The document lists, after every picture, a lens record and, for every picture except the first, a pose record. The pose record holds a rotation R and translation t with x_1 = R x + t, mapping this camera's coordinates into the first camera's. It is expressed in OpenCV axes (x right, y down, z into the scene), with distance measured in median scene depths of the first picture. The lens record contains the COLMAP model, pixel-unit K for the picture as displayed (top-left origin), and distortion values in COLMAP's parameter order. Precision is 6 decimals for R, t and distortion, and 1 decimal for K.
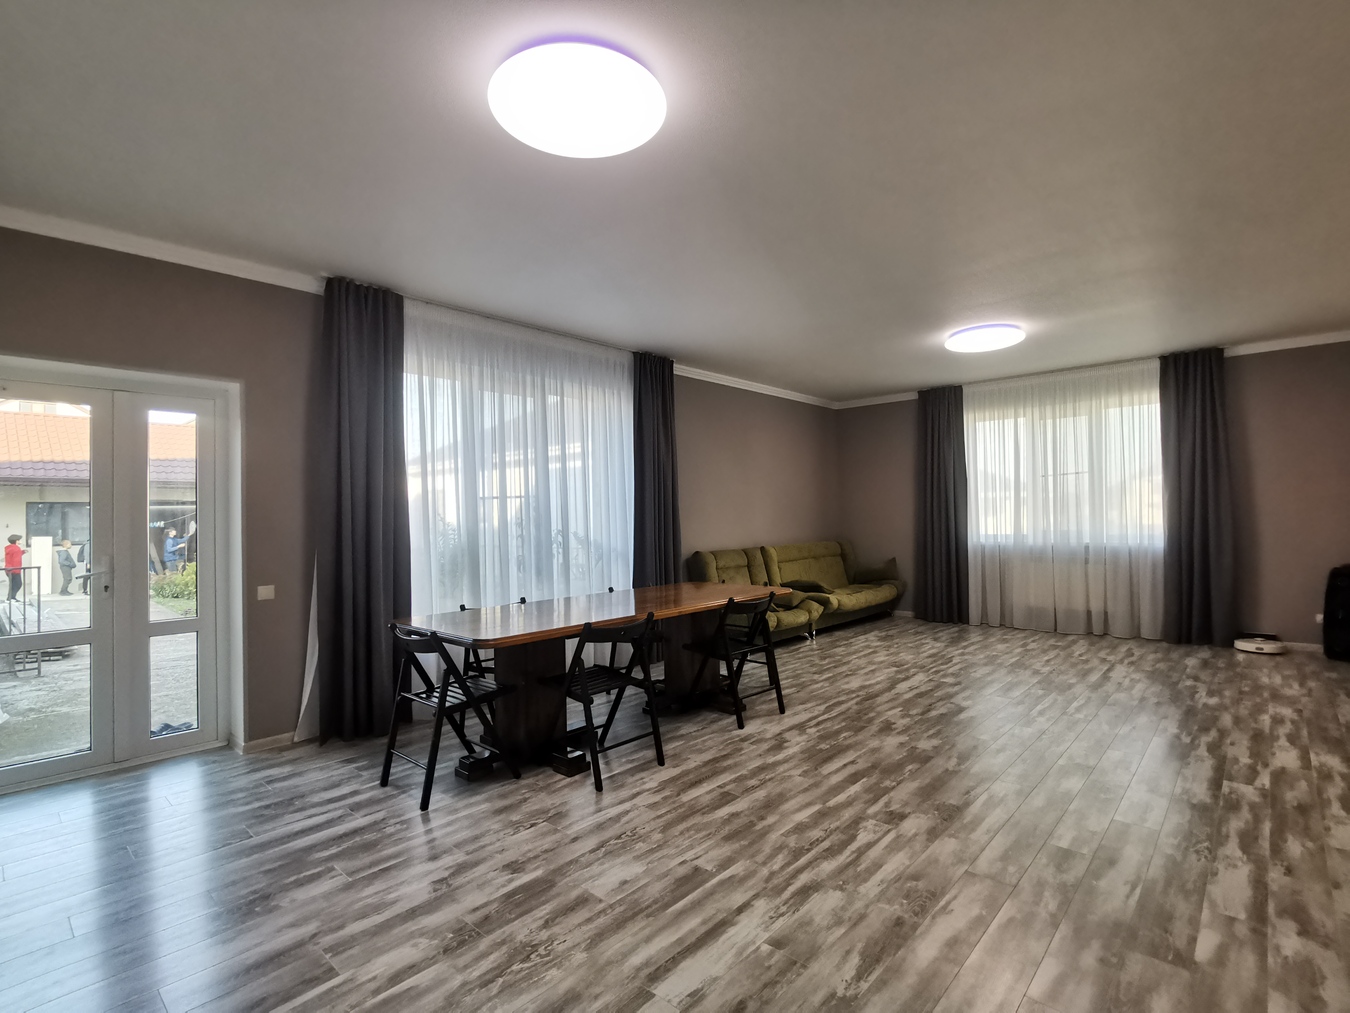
lens RADIAL K [[651.8, 0, 674.7], [0, 651.8, 508.8], [0, 0, 1]] dist [-0.001887, -0.007898]
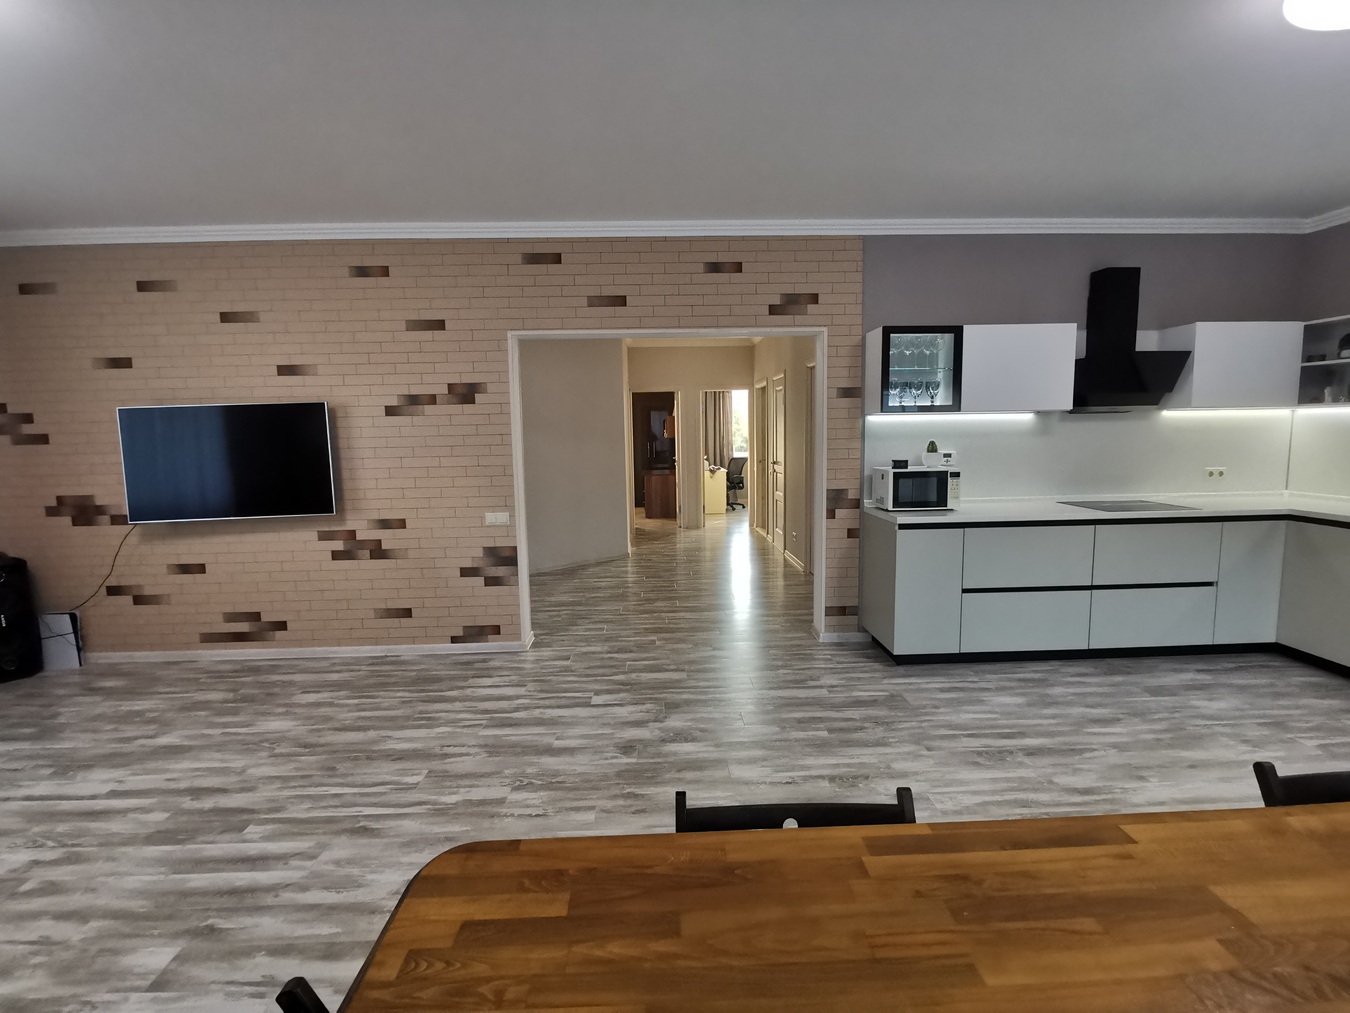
lens RADIAL K [[651.8, 0, 677.5], [0, 651.8, 502.4], [0, 0, 1]] dist [-0.001887, -0.007898]
pose [[-0.702002, -0.045857, 0.710697, -0.064529], [0.023216, 0.995921, 0.087193, -0.034293], [-0.711796, 0.077709, -0.698074, 1.664180]]
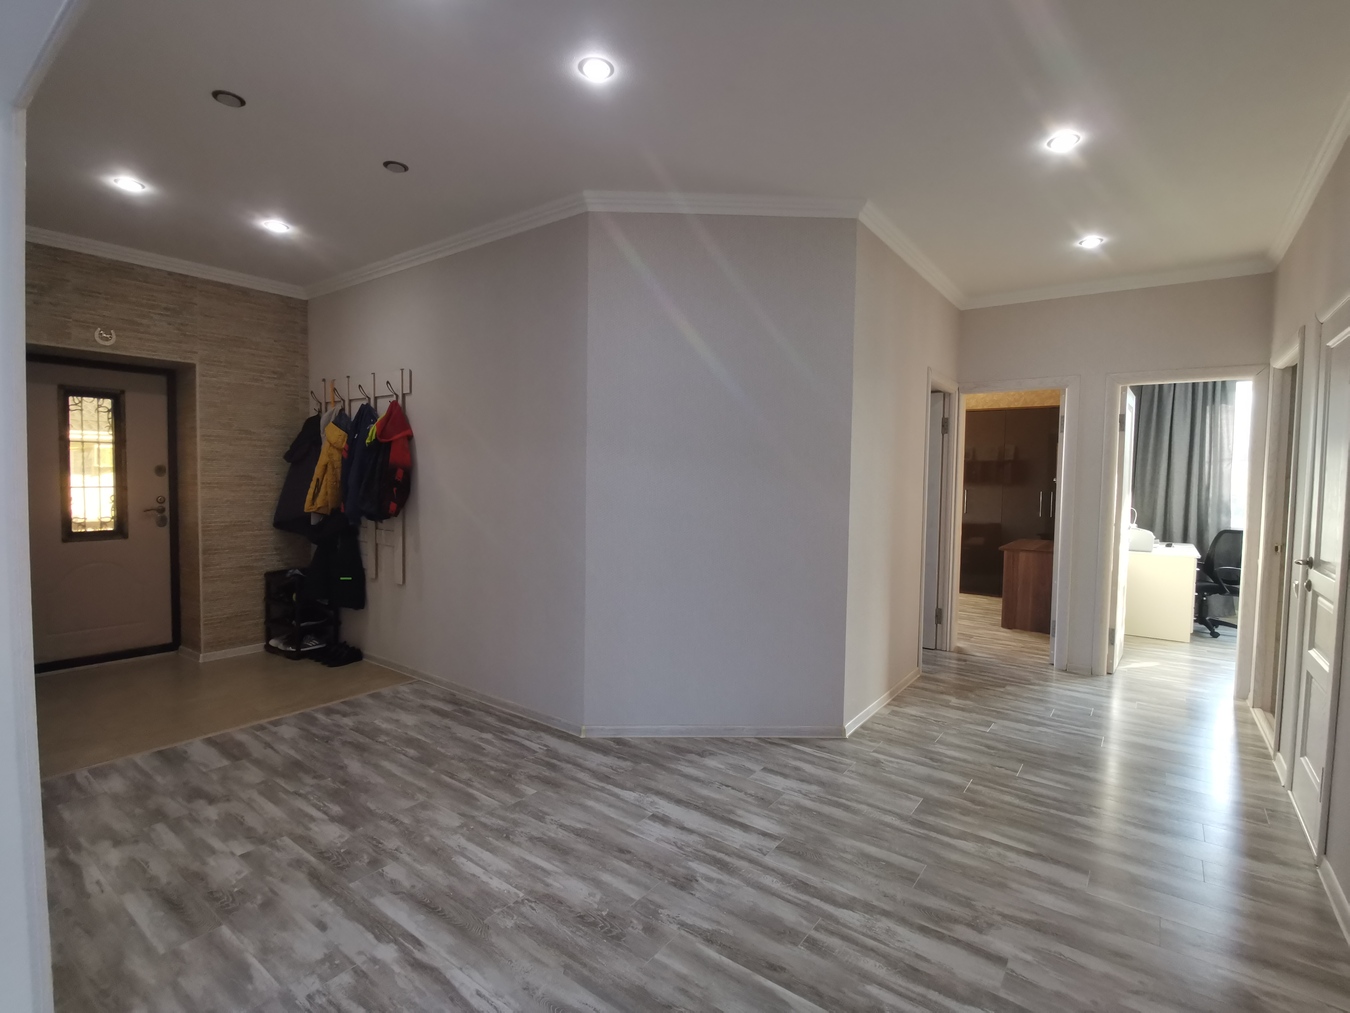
lens RADIAL K [[651.8, 0, 679.1], [0, 651.8, 506.2], [0, 0, 1]] dist [-0.001887, -0.007898]
pose [[-0.105121, -0.031817, 0.993950, 0.759320], [-0.024324, 0.999271, 0.029415, -0.035105], [-0.994162, -0.021085, -0.105818, 0.478173]]
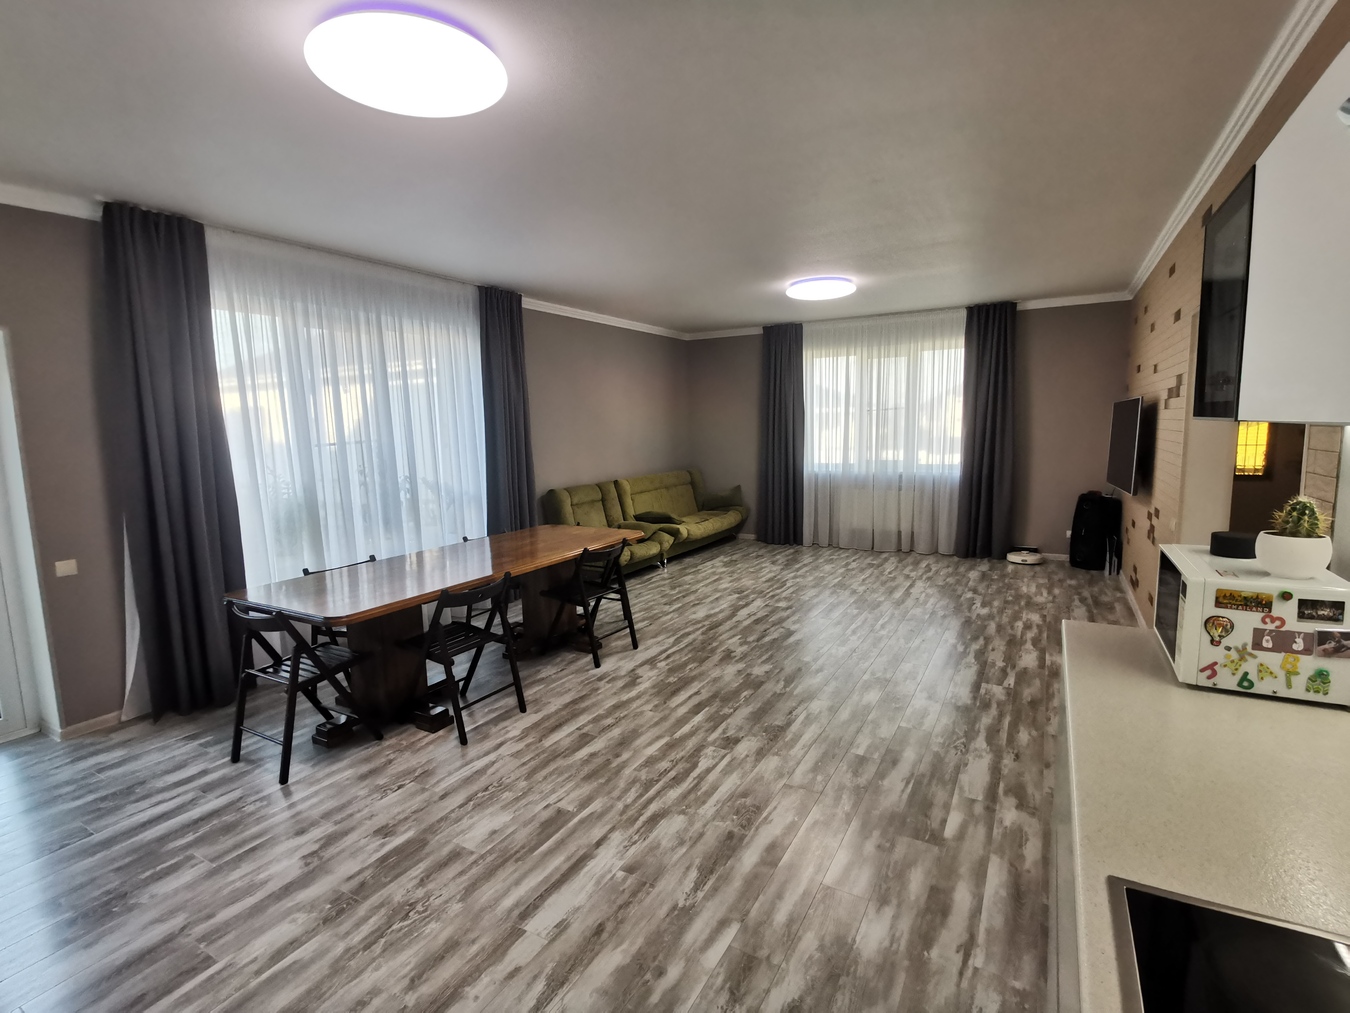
lens RADIAL K [[651.8, 0, 676.5], [0, 651.8, 508.0], [0, 0, 1]] dist [-0.001887, -0.007898]
pose [[0.975198, -0.031575, 0.219069, 0.000855], [0.001648, 0.990780, 0.135467, -0.090561], [-0.221327, -0.131746, 0.966259, -0.048213]]
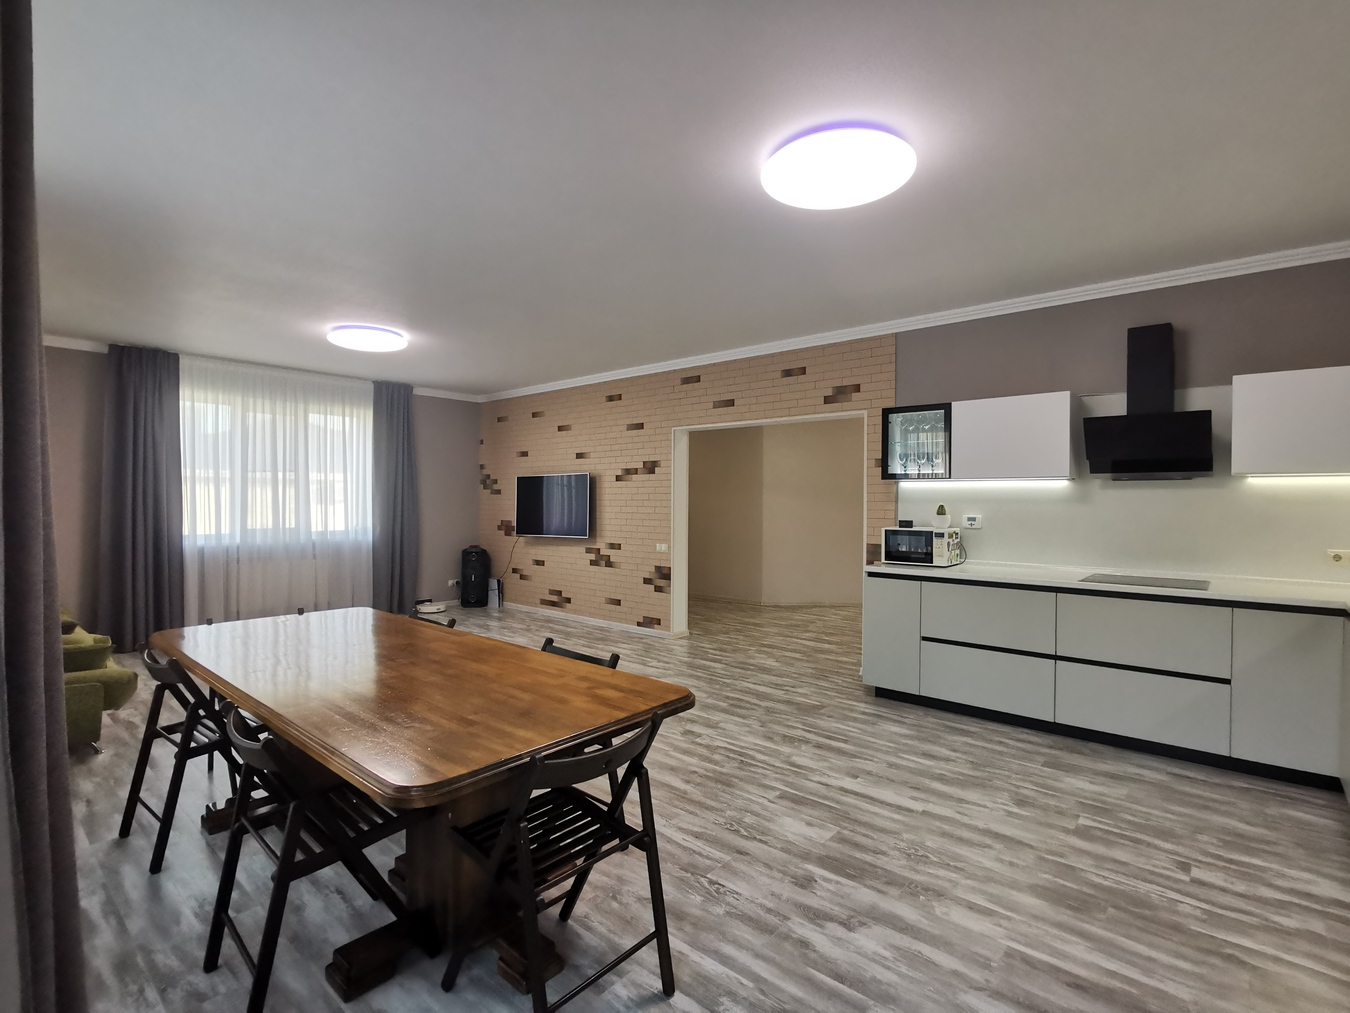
lens RADIAL K [[651.8, 0, 680.0], [0, 651.8, 505.3], [0, 0, 1]] dist [-0.001887, -0.007898]
pose [[-0.032018, 0.011209, 0.999424, -0.965955], [-0.016755, 0.999791, -0.011749, -0.002330], [-0.999347, -0.017122, -0.031824, 0.965962]]
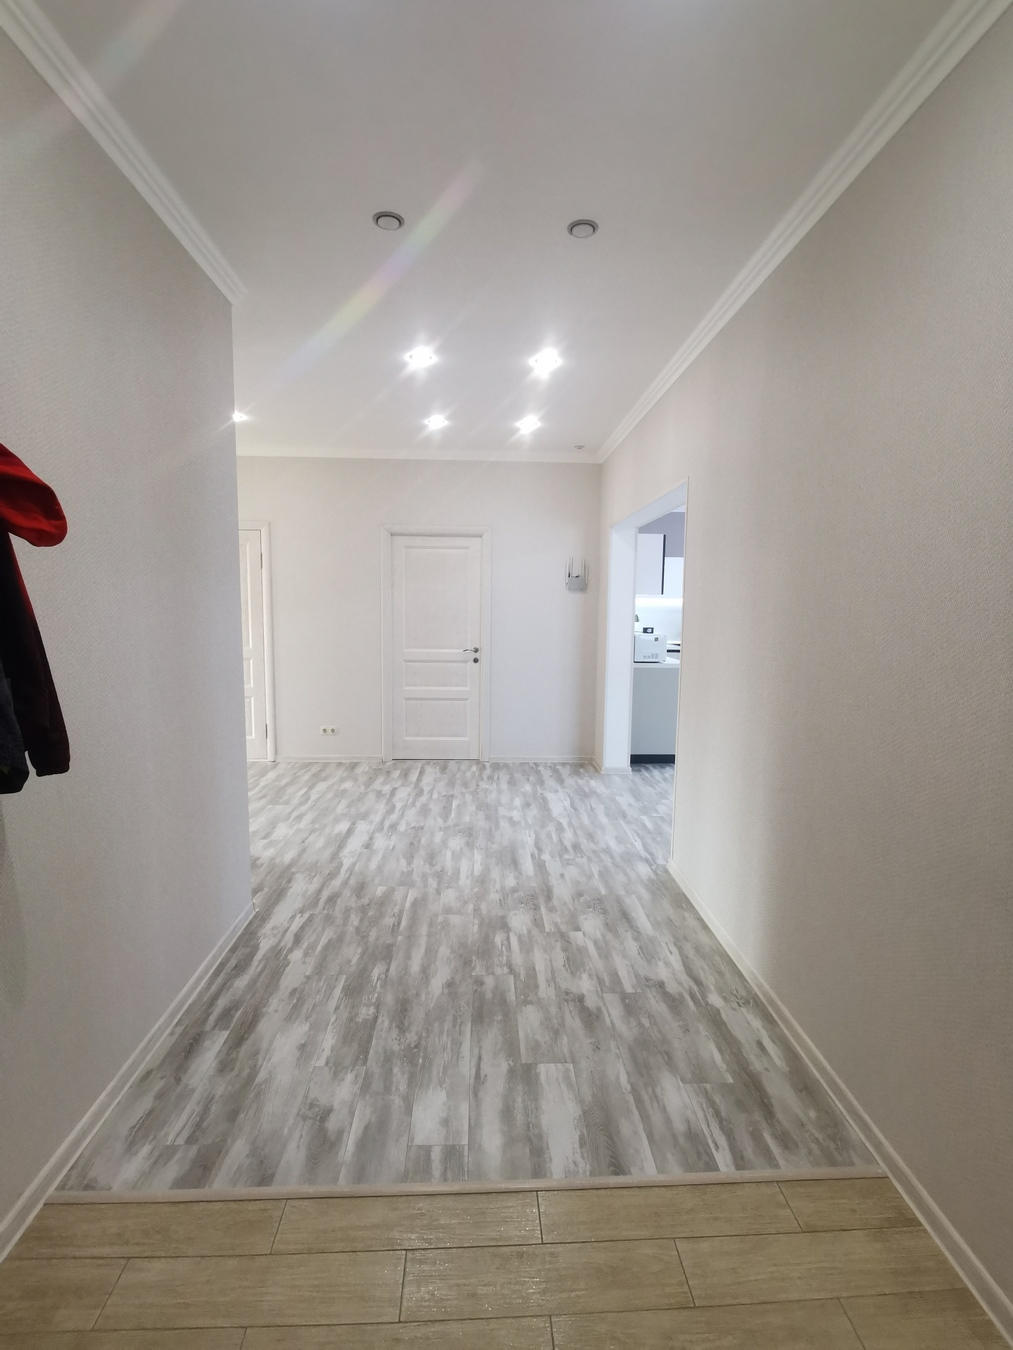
lens RADIAL K [[651.8, 0, 509.6], [0, 651.8, 675.3], [0, 0, 1]] dist [-0.001887, -0.007898]
pose [[-0.705120, 0.085345, -0.703934, 2.267276], [0.005858, 0.993398, 0.114572, -0.077224], [0.709064, 0.076664, -0.700964, 1.468106]]
